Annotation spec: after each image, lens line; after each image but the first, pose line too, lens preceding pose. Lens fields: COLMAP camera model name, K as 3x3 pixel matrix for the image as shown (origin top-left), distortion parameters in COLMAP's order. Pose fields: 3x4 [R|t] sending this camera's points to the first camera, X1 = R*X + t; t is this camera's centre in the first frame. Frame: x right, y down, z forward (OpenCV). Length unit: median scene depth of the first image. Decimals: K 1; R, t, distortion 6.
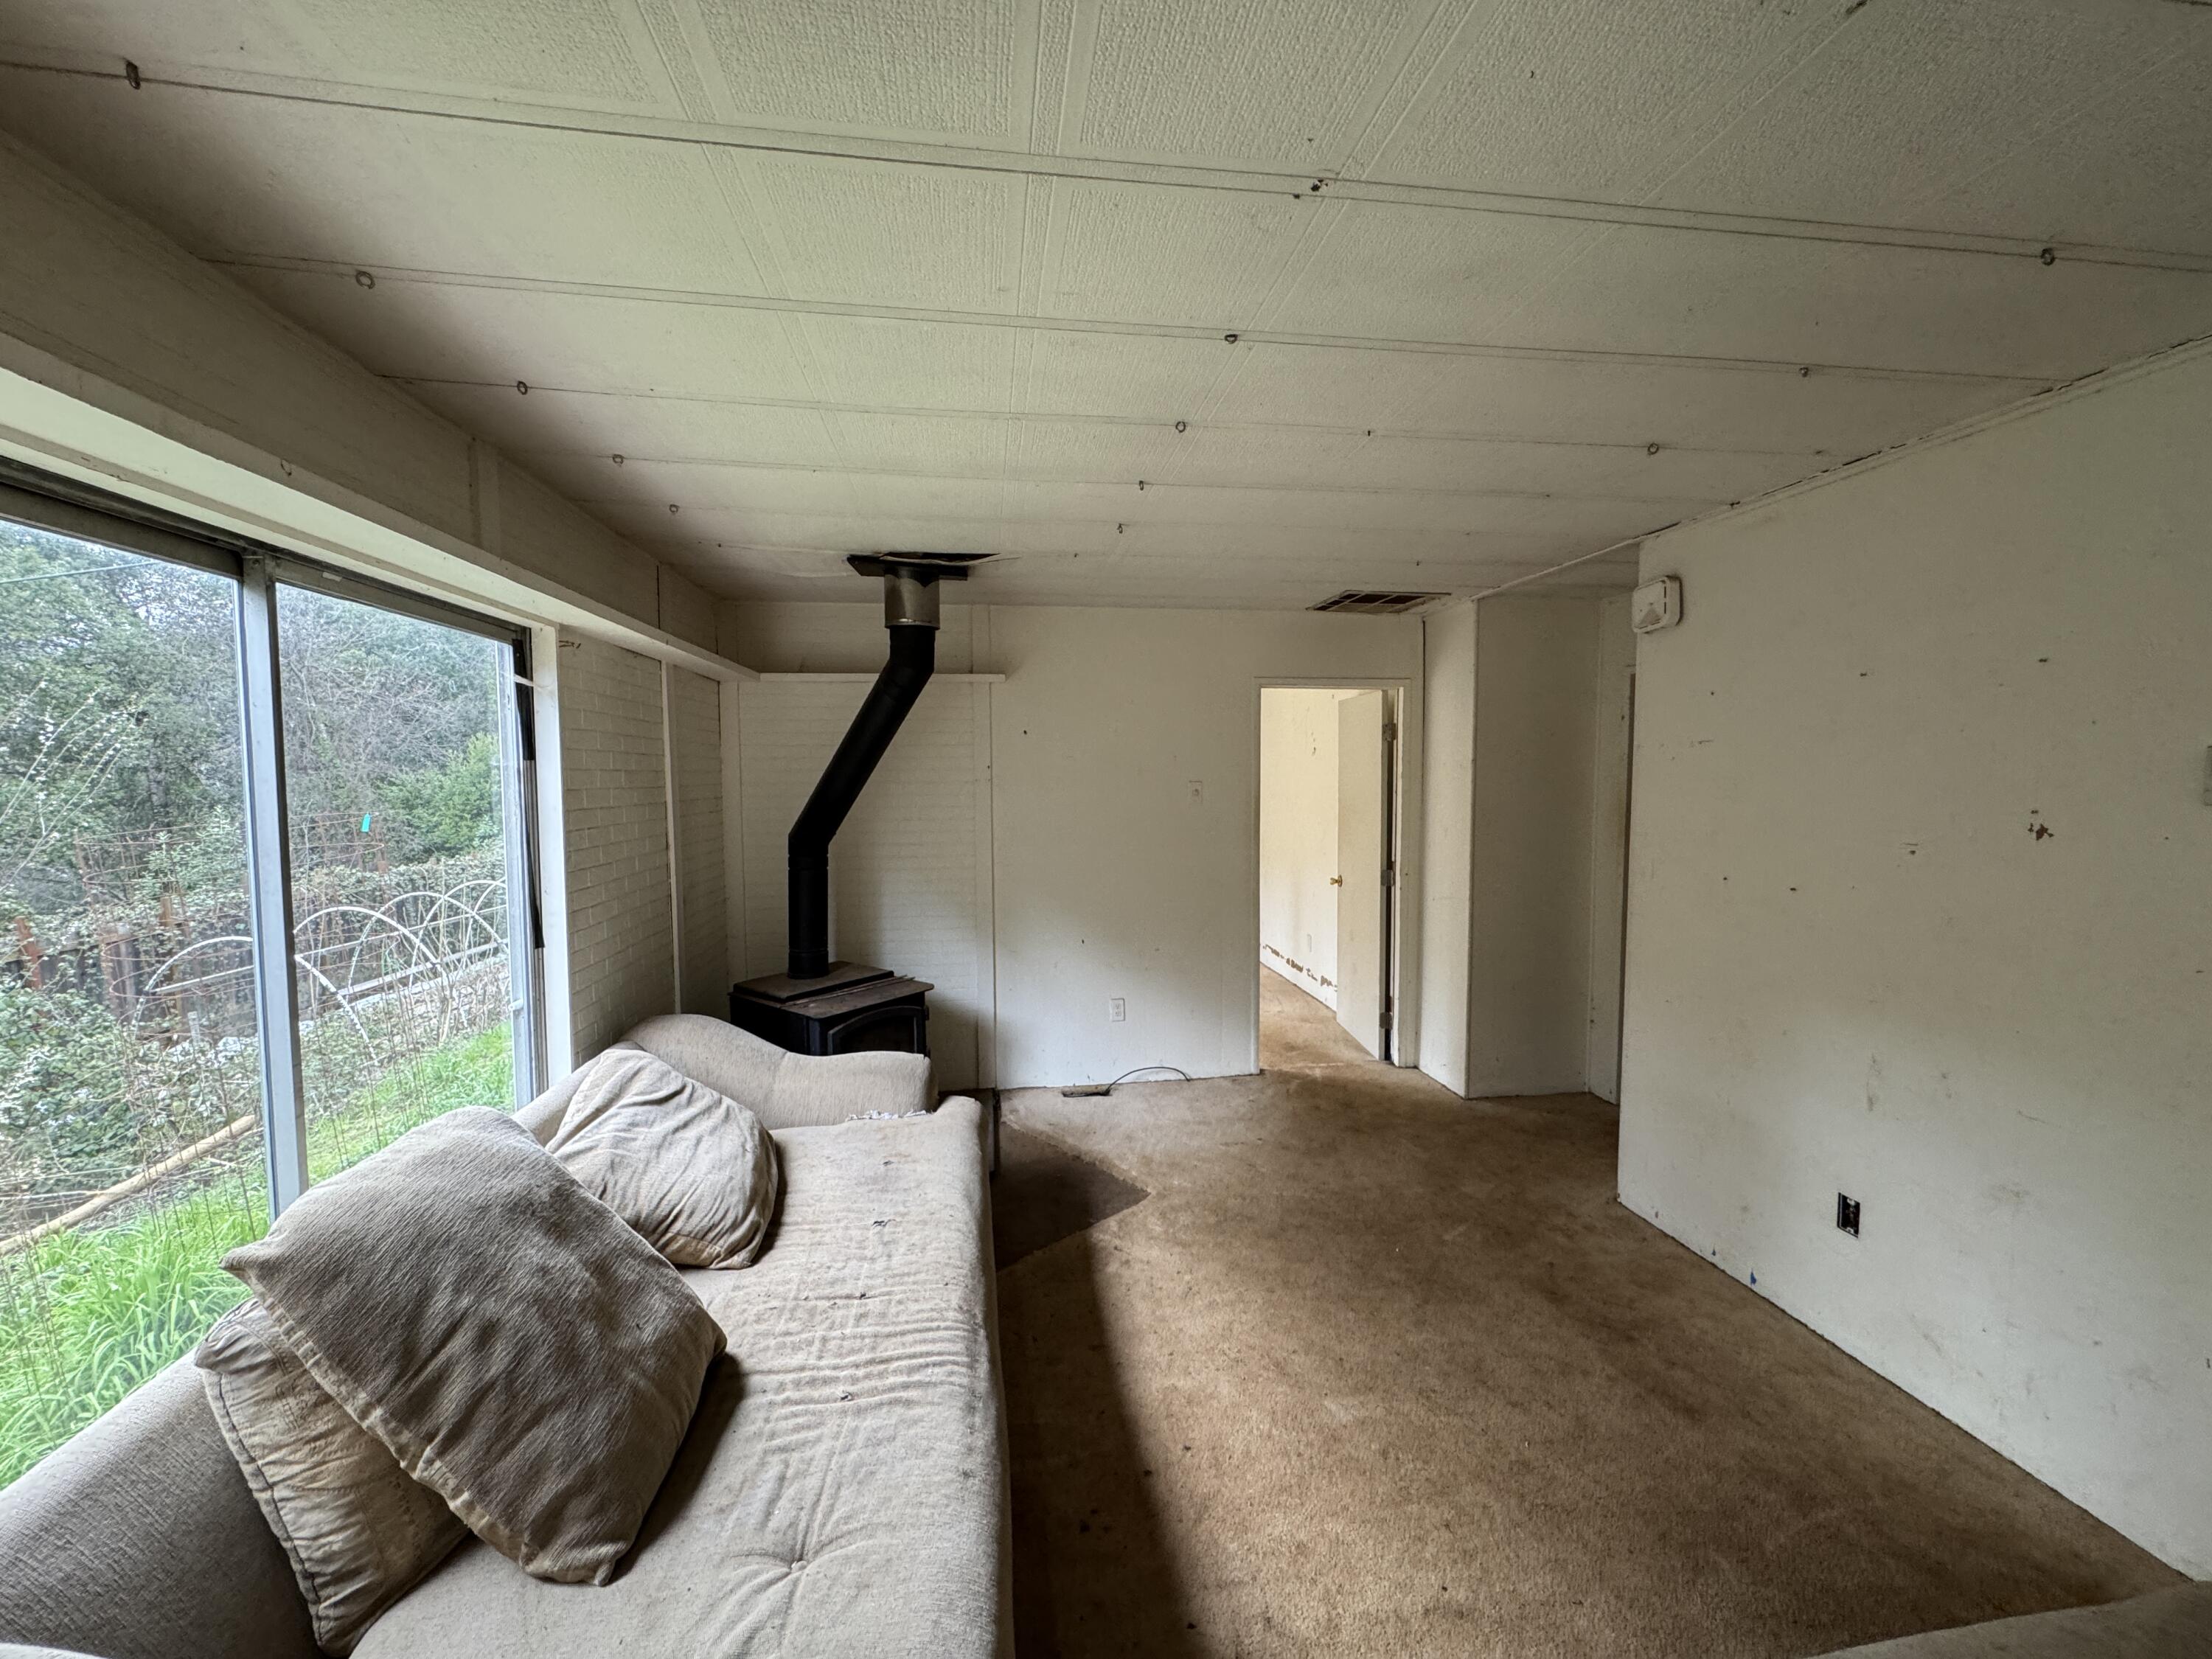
lens RADIAL K [[877.3, 0, 1108.4], [0, 877.3, 822.6], [0, 0, 1]] dist [-0.003008, 0.000646]
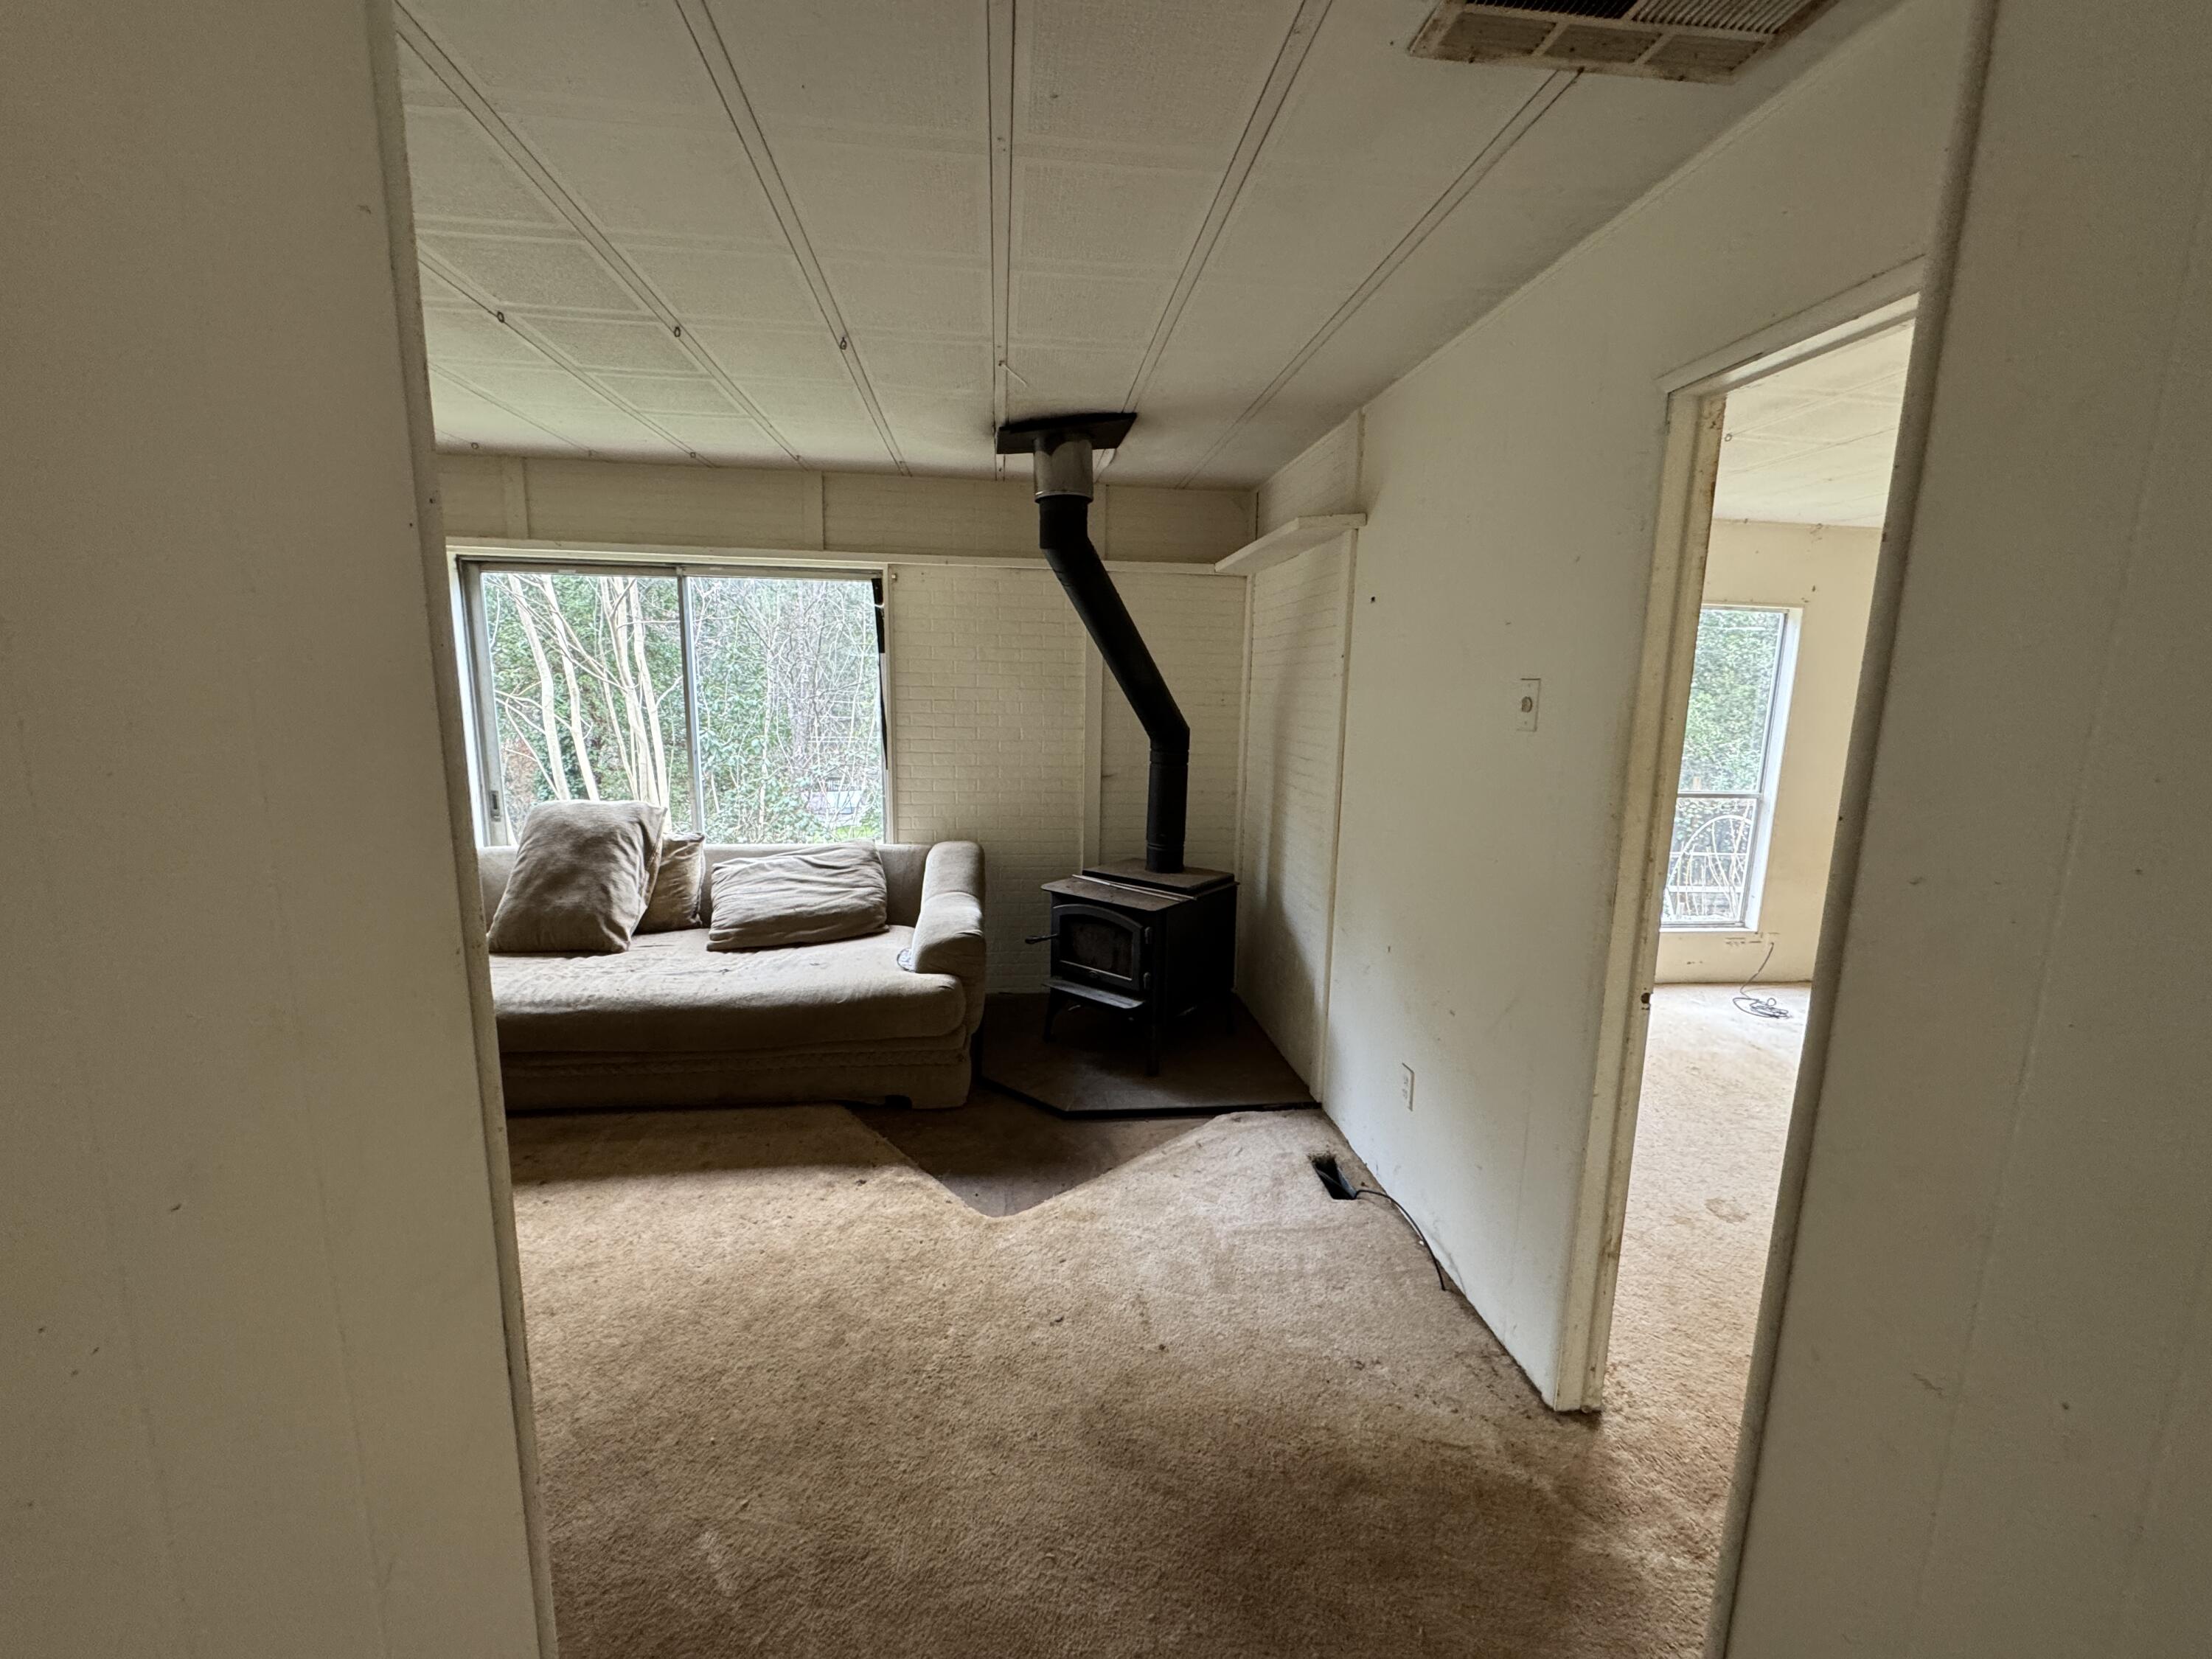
lens RADIAL K [[877.3, 0, 1104.0], [0, 877.3, 829.2], [0, 0, 1]] dist [-0.003008, 0.000646]
pose [[-0.023945, 0.157475, -0.987233, 0.684296], [-0.080646, 0.983993, 0.158914, -0.031106], [0.996455, 0.083422, -0.010862, 0.996974]]
